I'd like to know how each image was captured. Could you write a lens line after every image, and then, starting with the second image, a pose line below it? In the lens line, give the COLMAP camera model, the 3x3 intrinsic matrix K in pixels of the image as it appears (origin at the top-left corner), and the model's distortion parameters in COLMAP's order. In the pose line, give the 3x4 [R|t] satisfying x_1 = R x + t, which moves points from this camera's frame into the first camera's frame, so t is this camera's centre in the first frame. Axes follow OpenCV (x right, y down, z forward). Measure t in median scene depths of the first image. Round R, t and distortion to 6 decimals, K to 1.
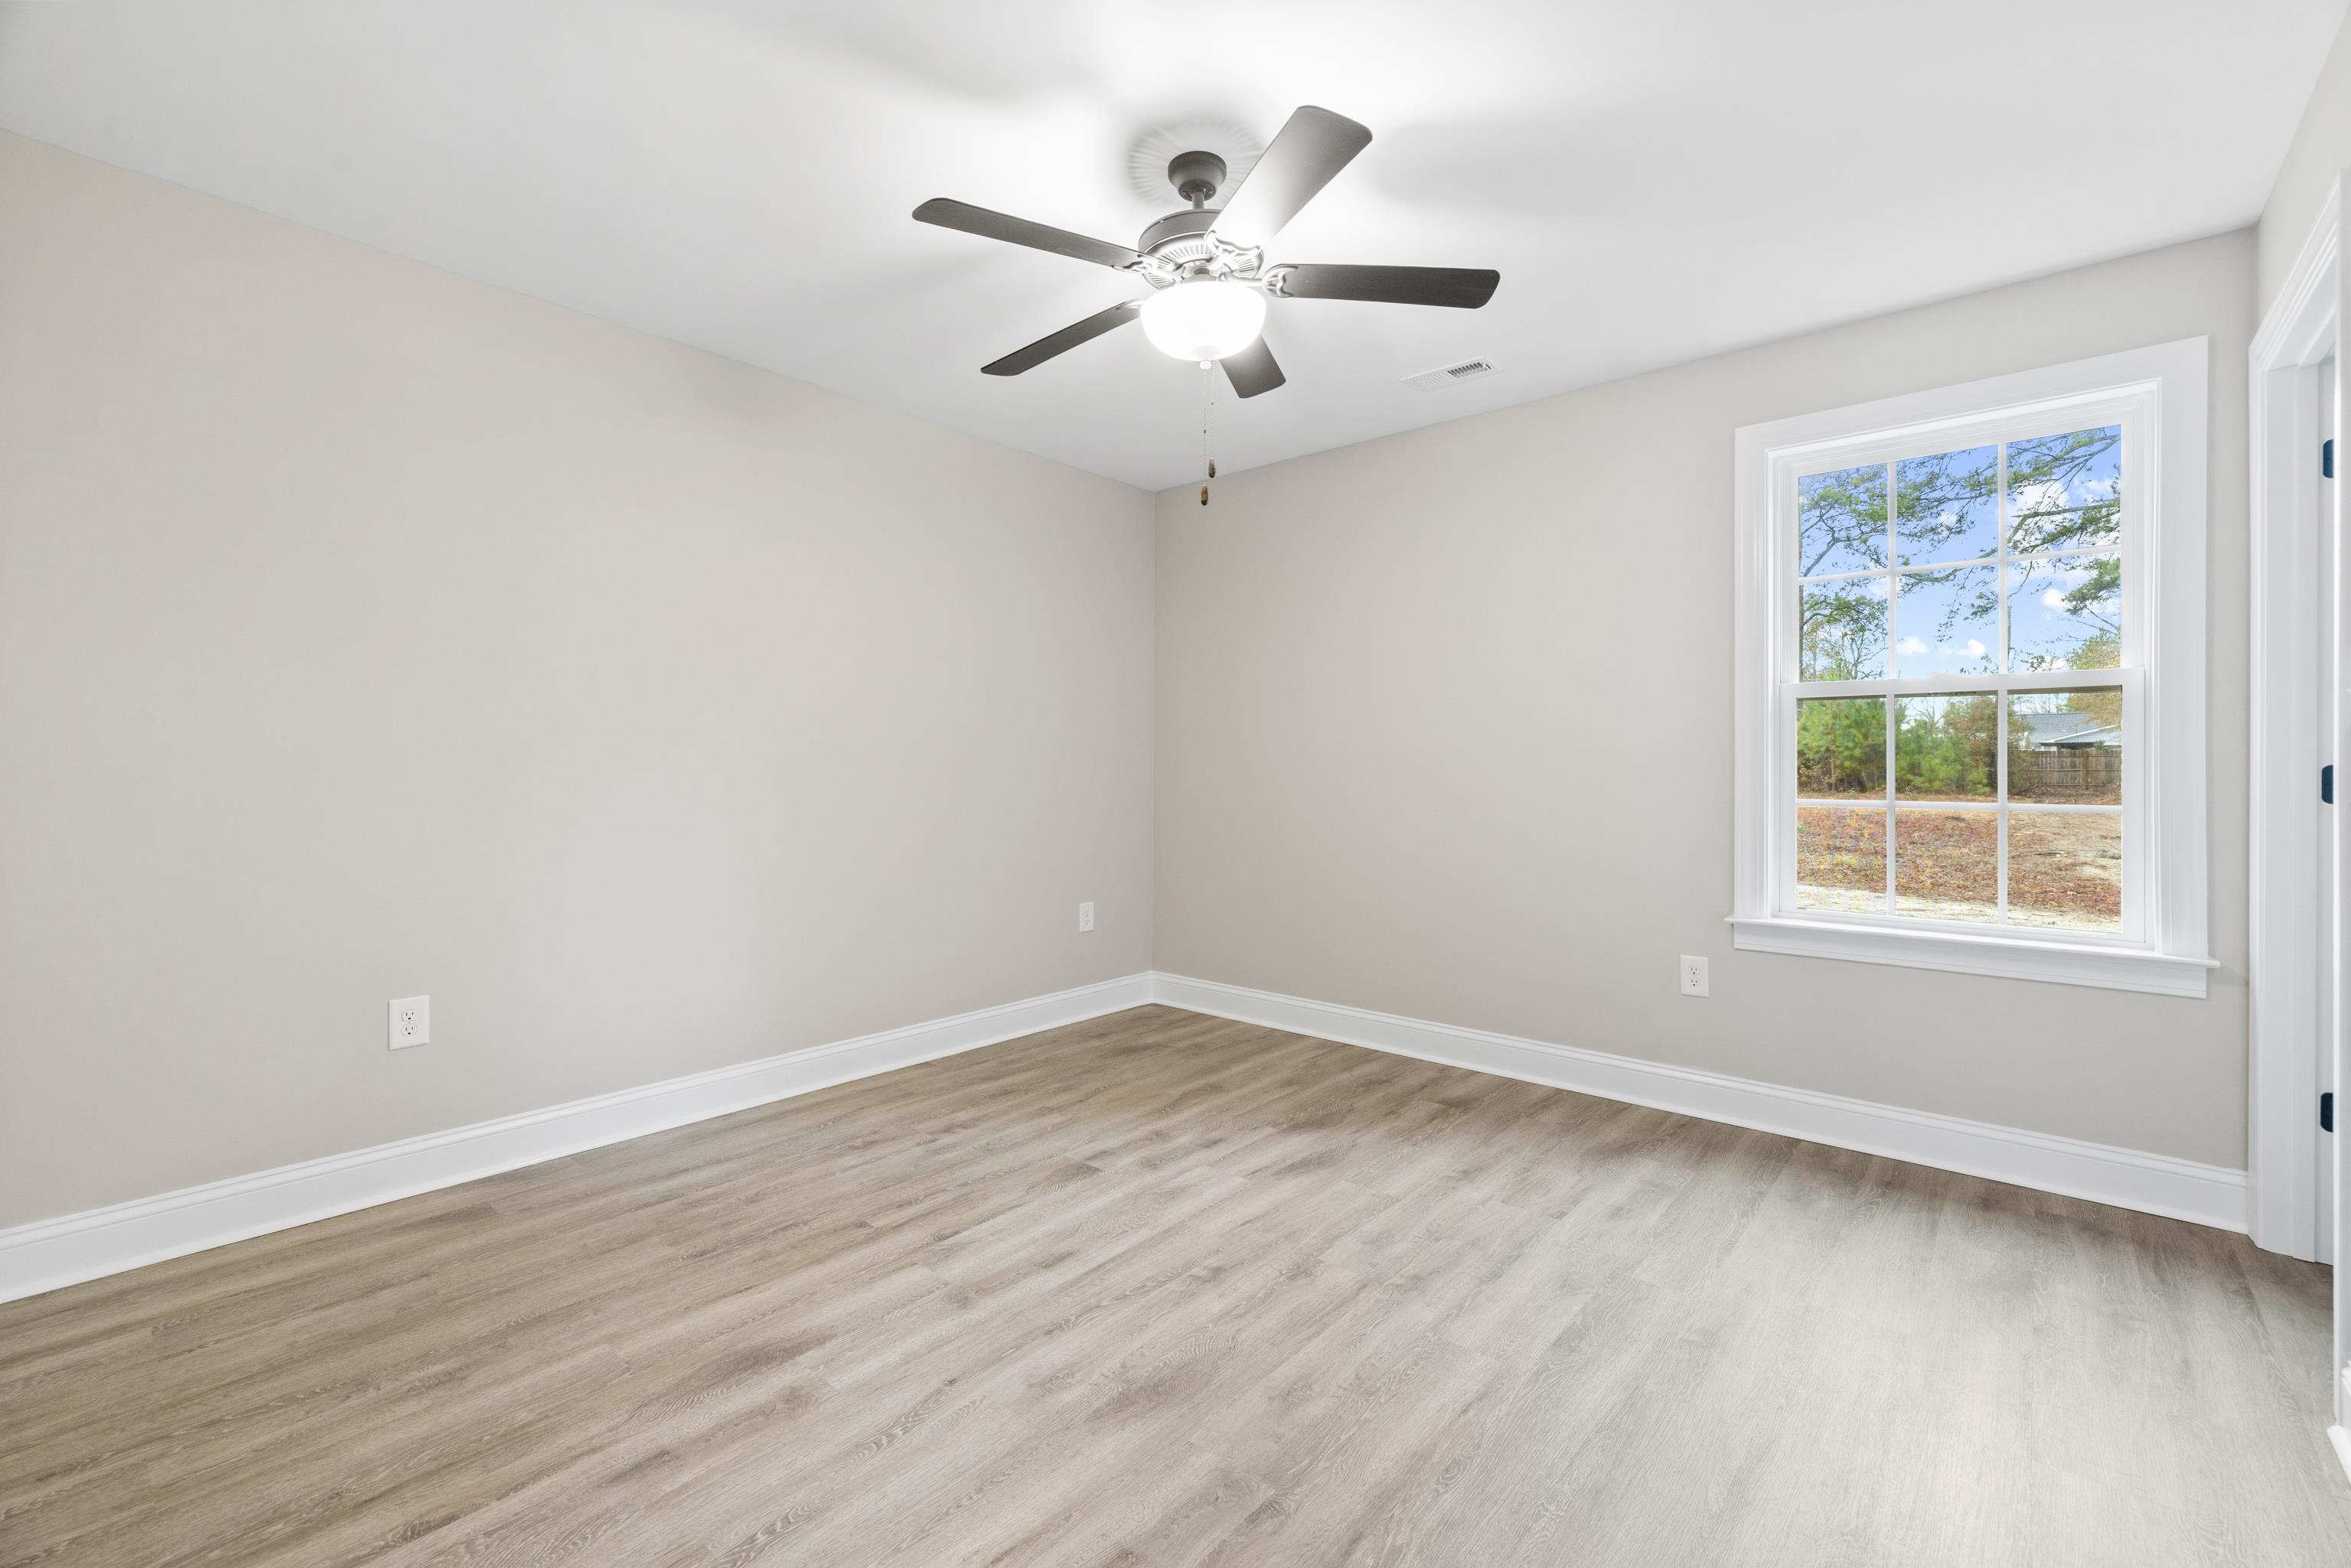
lens RADIAL K [[997.3, 0, 1179.3], [0, 997.3, 766.0], [0, 0, 1]] dist [0.000721, 0.000180]
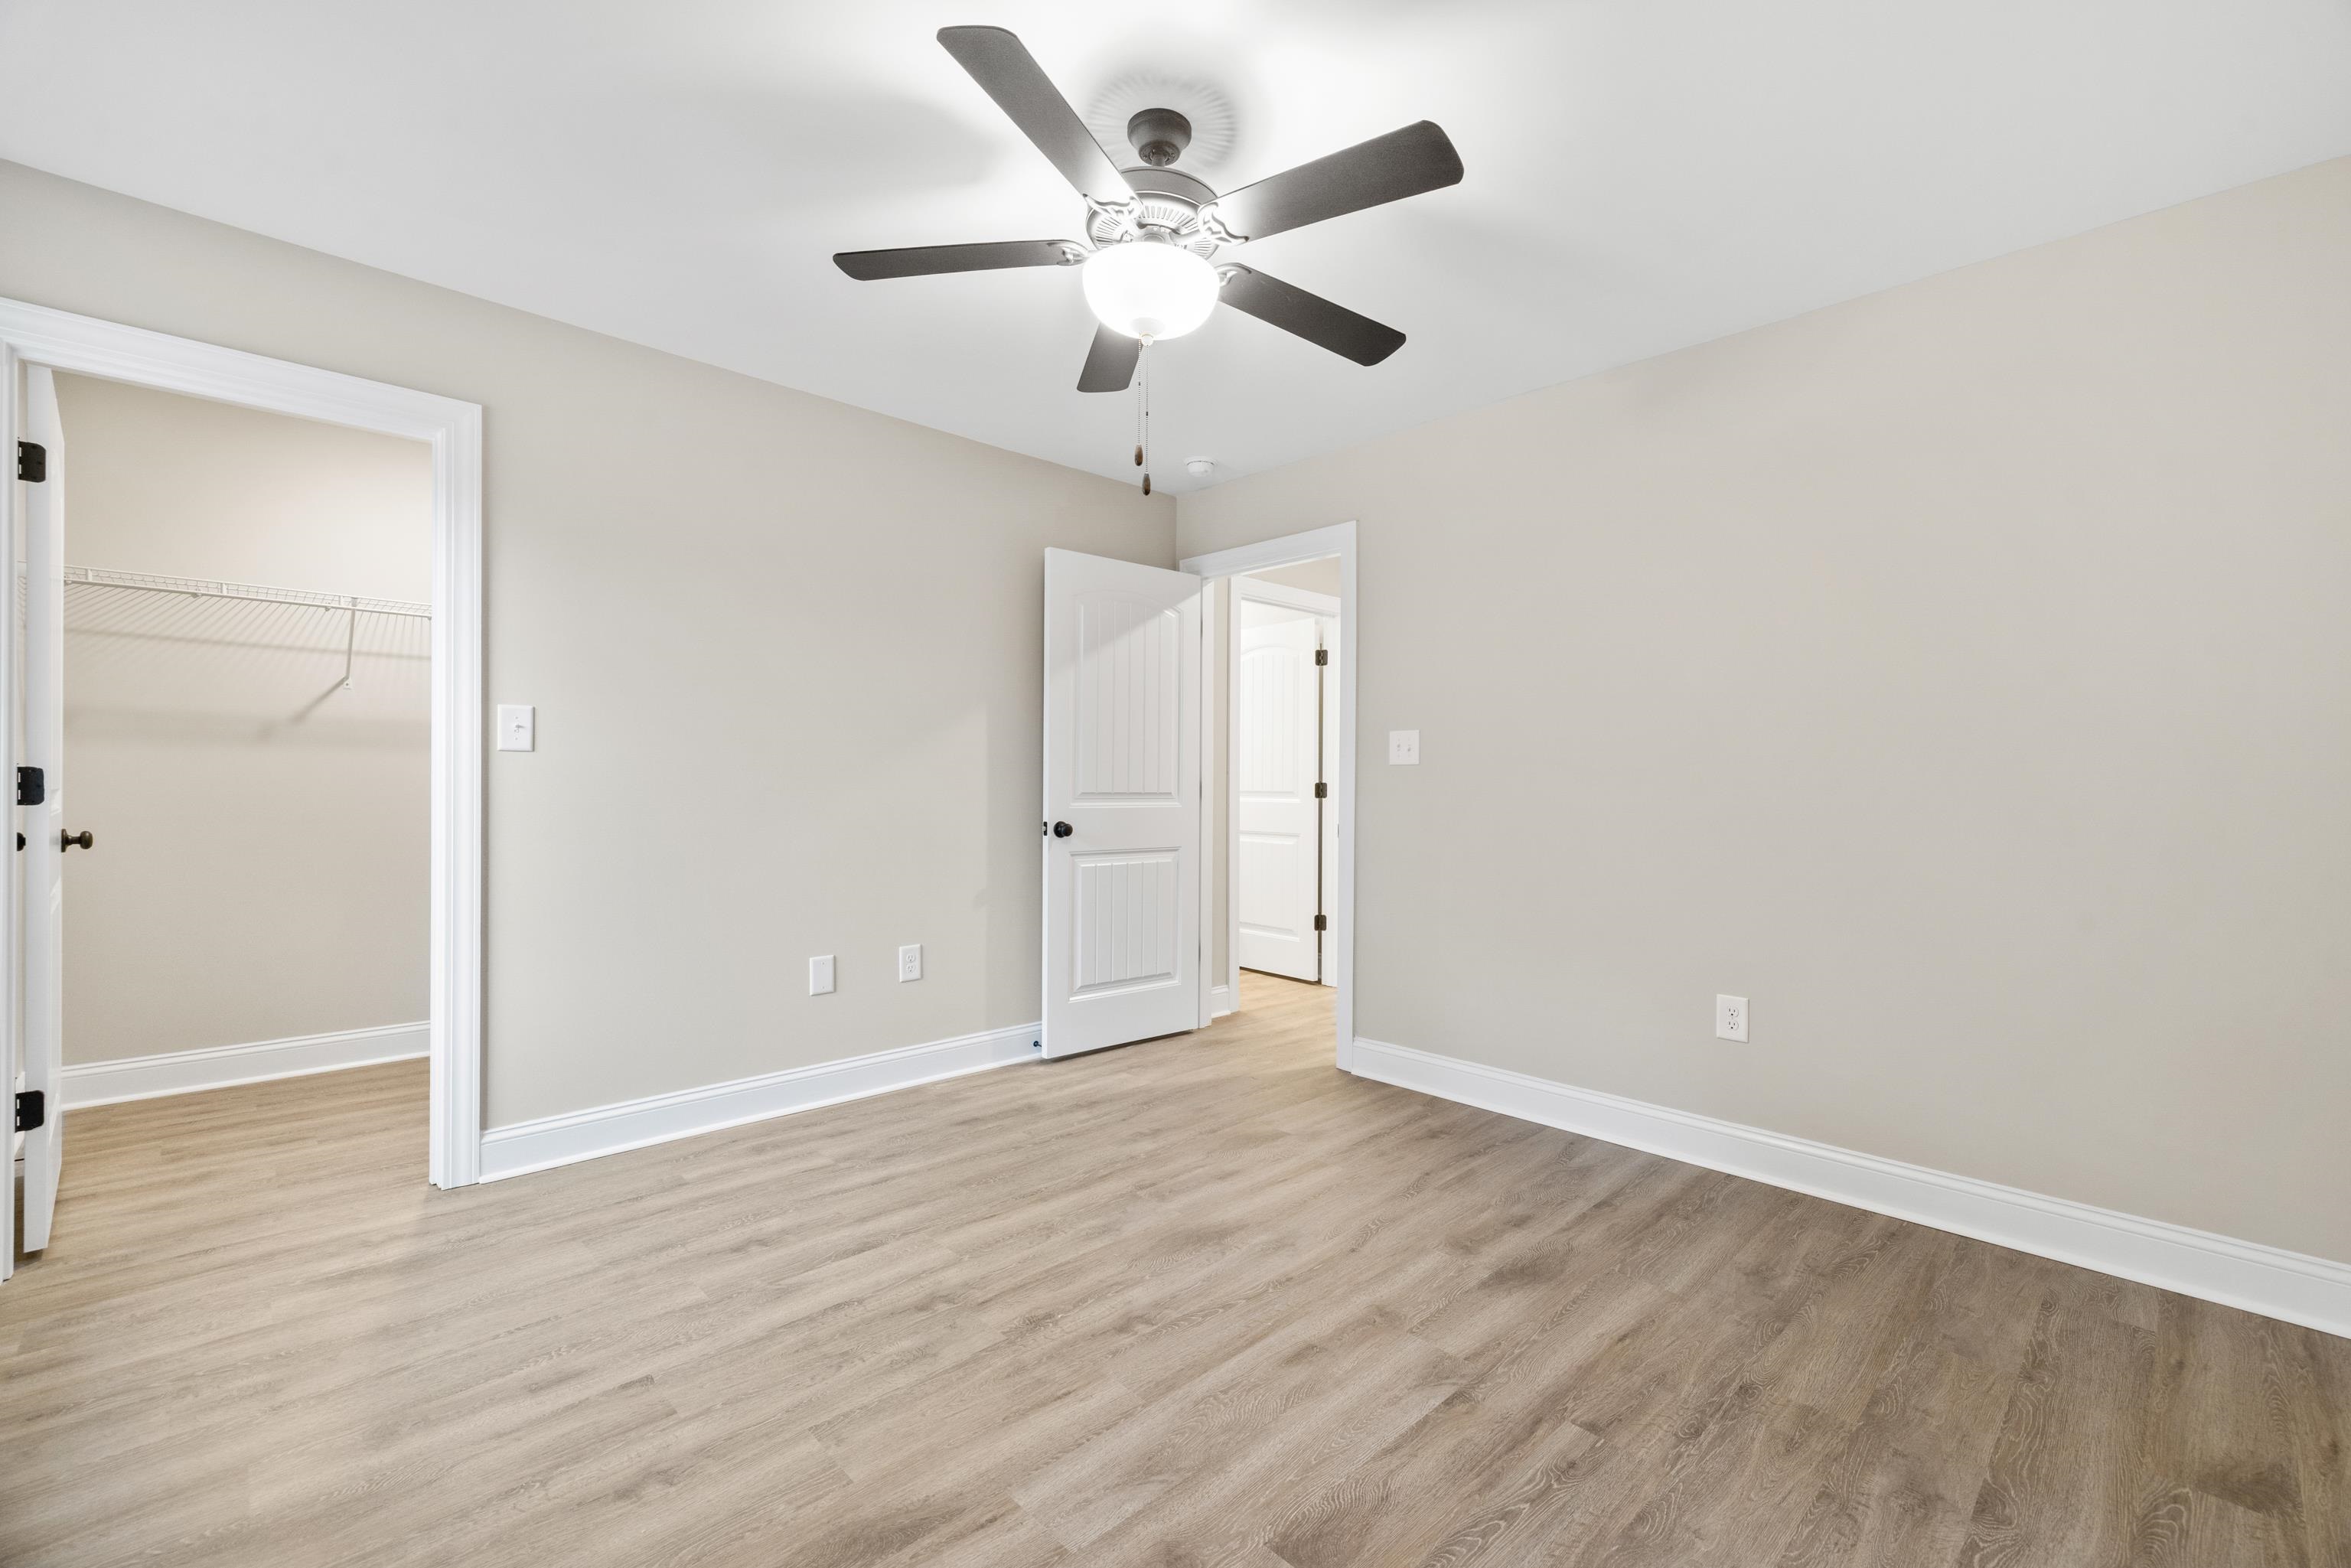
lens RADIAL K [[997.3, 0, 1179.3], [0, 997.3, 766.0], [0, 0, 1]] dist [0.000721, 0.000180]
pose [[-0.995889, -0.010637, 0.089955, -0.091726], [-0.012260, 0.999771, -0.017512, 0.001535], [-0.089748, -0.018543, -0.995792, 1.945193]]
